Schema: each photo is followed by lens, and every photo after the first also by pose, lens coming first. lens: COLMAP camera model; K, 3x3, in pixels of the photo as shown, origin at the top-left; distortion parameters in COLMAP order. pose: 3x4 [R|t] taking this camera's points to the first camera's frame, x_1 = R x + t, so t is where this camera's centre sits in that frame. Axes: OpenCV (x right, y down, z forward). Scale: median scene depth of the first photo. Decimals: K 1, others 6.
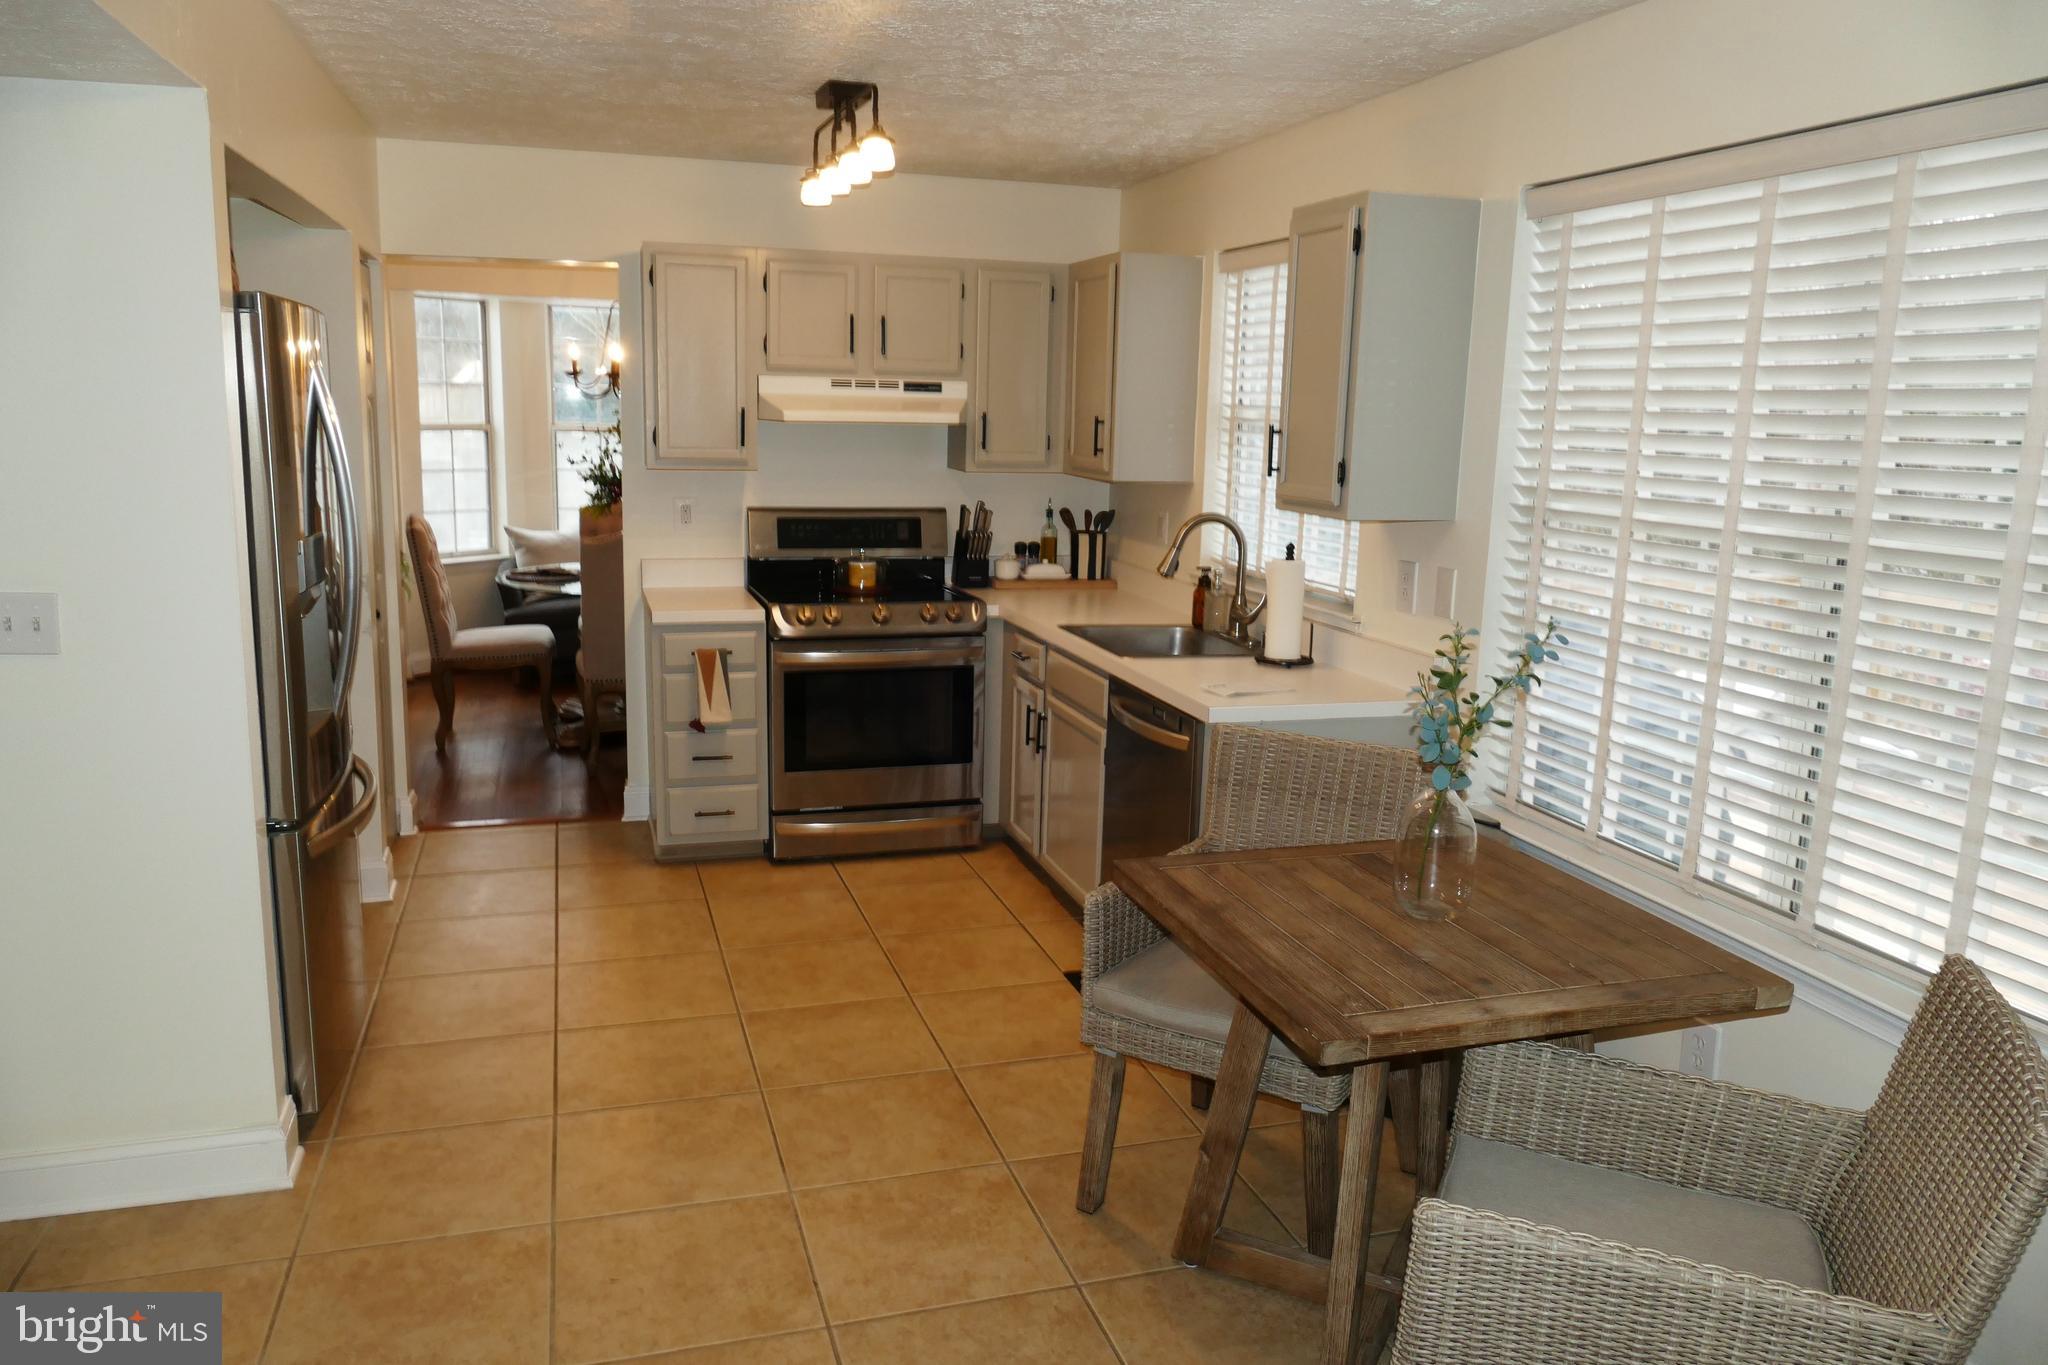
lens RADIAL K [[1463.6, 0, 1024.0], [0, 1463.6, 682.5], [0, 0, 1]] dist [-0.005727, 0.000867]
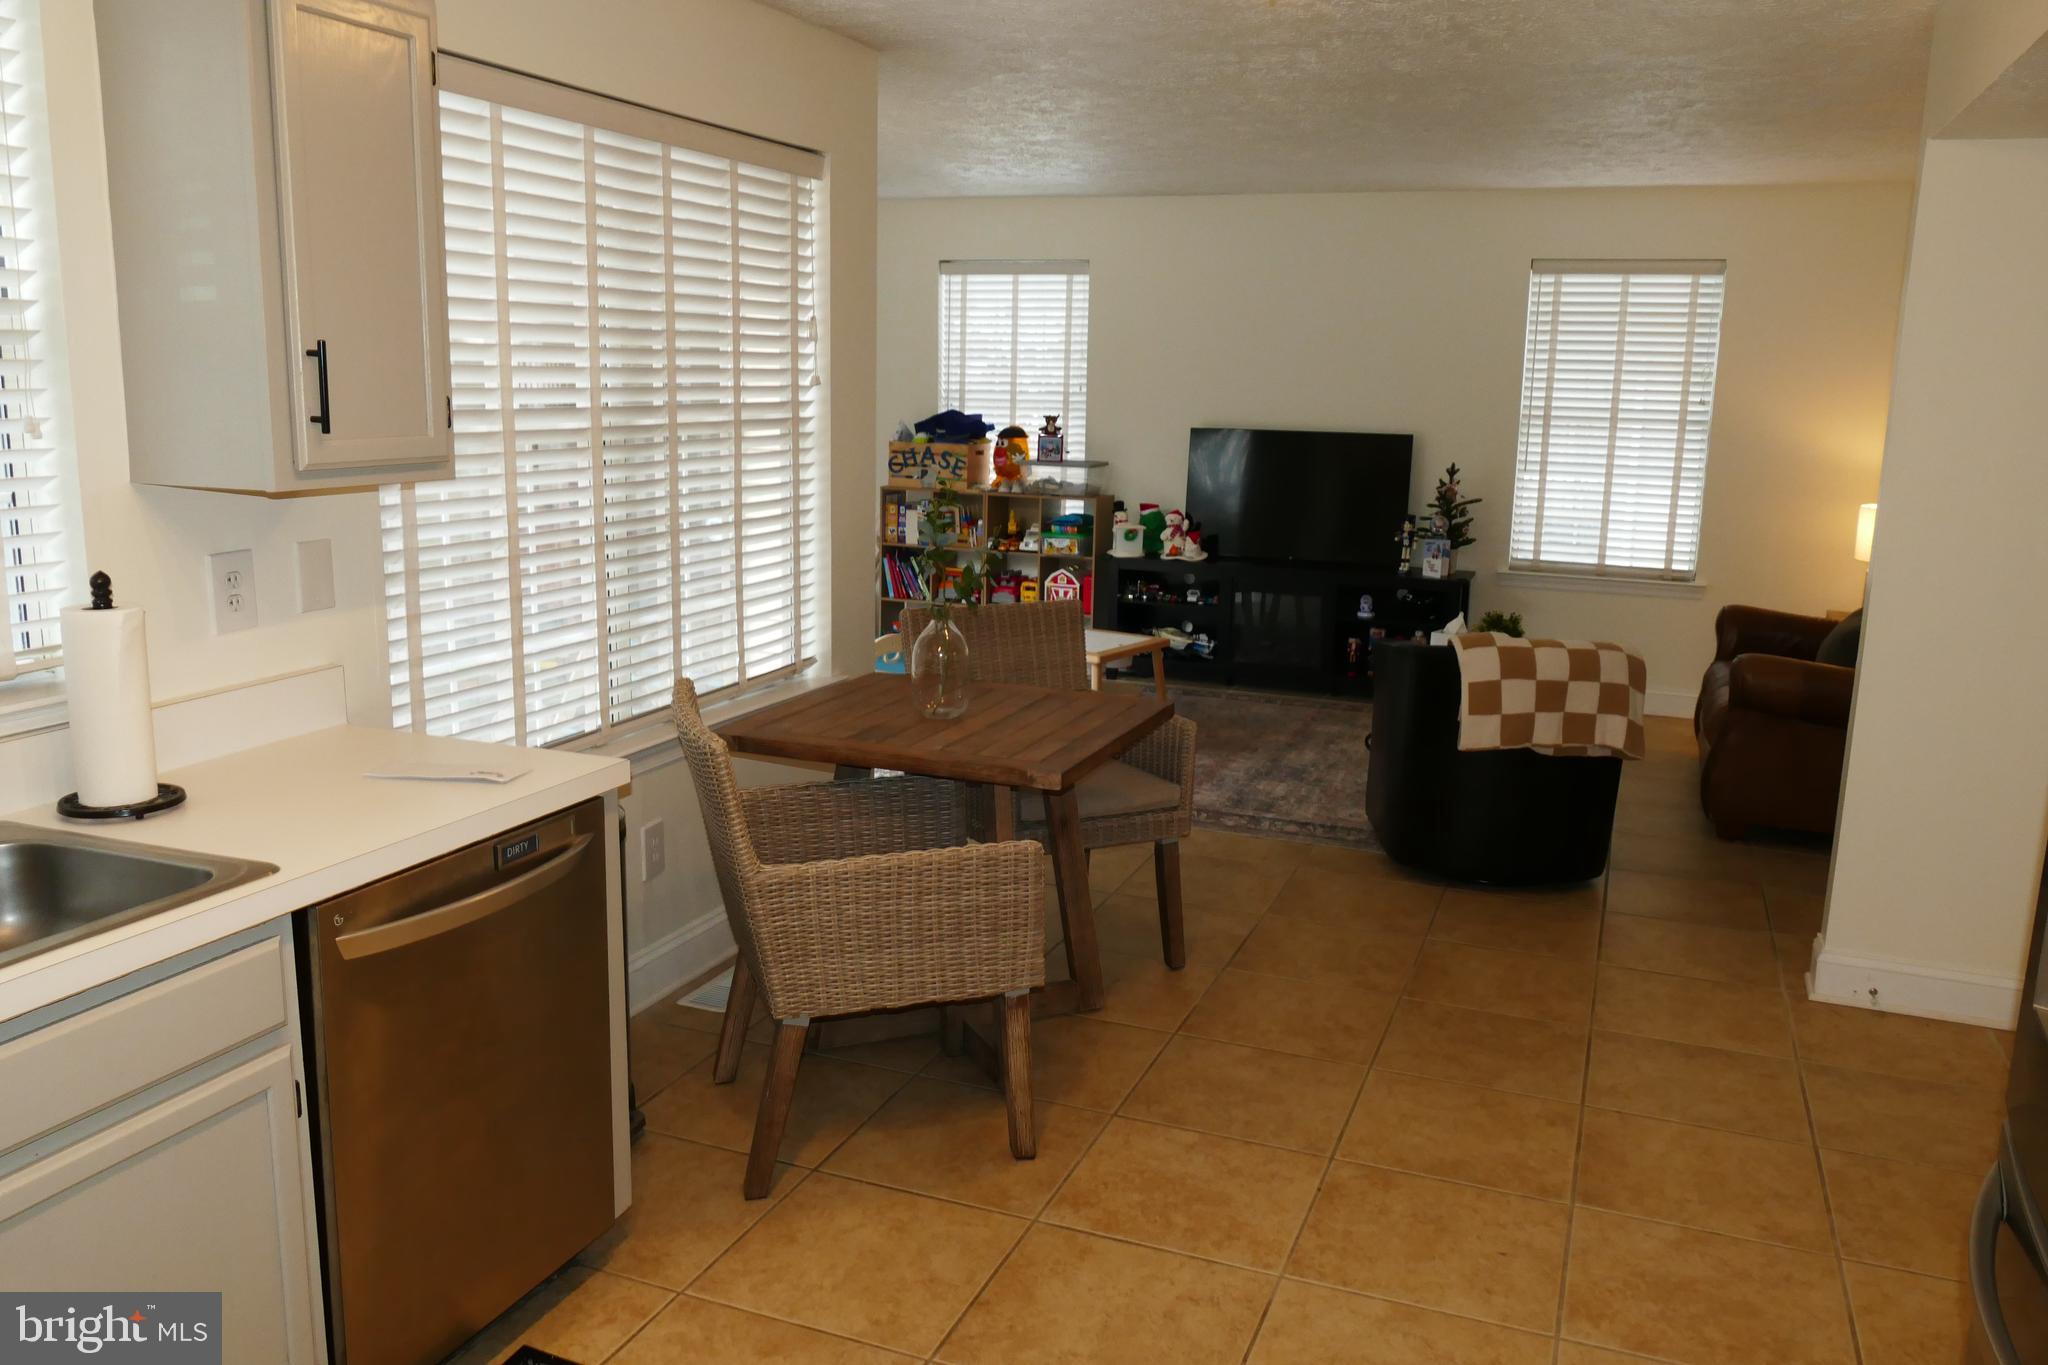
lens RADIAL K [[1595.3, 0, 1026.5], [0, 1595.3, 658.3], [0, 0, 1]] dist [-0.025239, 0.030572]
pose [[-0.778406, -0.160896, 0.606792, -0.590488], [0.070573, 0.938041, 0.339261, -0.340175], [-0.623782, 0.306906, -0.718822, 1.771173]]
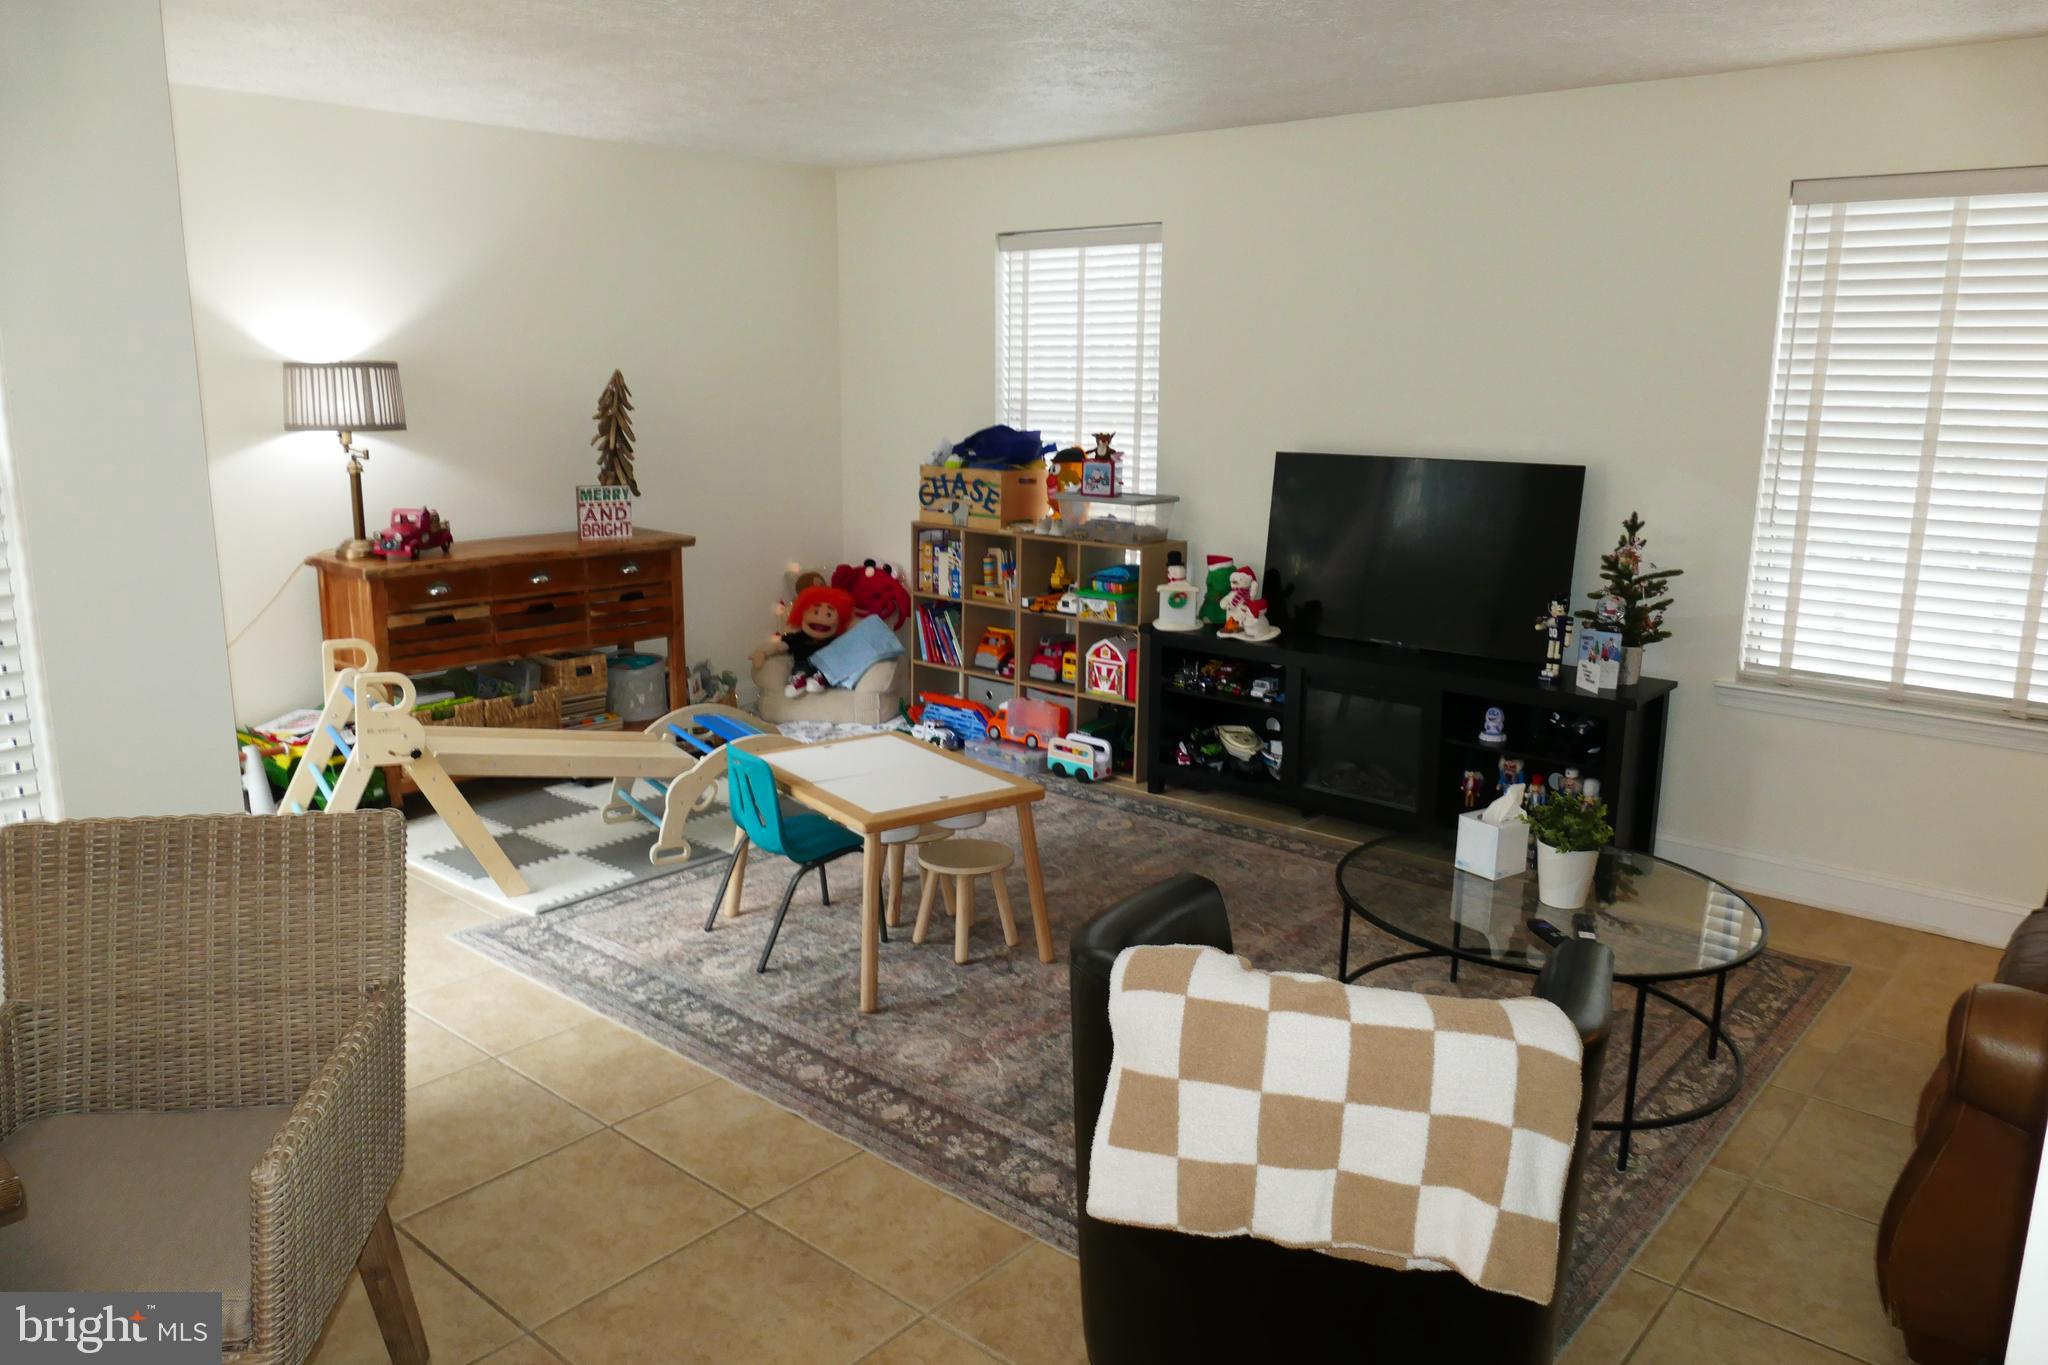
lens RADIAL K [[1458.0, 0, 1027.6], [0, 1458.0, 660.3], [0, 0, 1]] dist [-0.009269, 0.002721]
pose [[-0.525009, -0.204958, 0.826049, -0.445799], [0.133750, 0.938642, 0.317902, -0.124124], [-0.840521, 0.277385, -0.465383, 0.628093]]
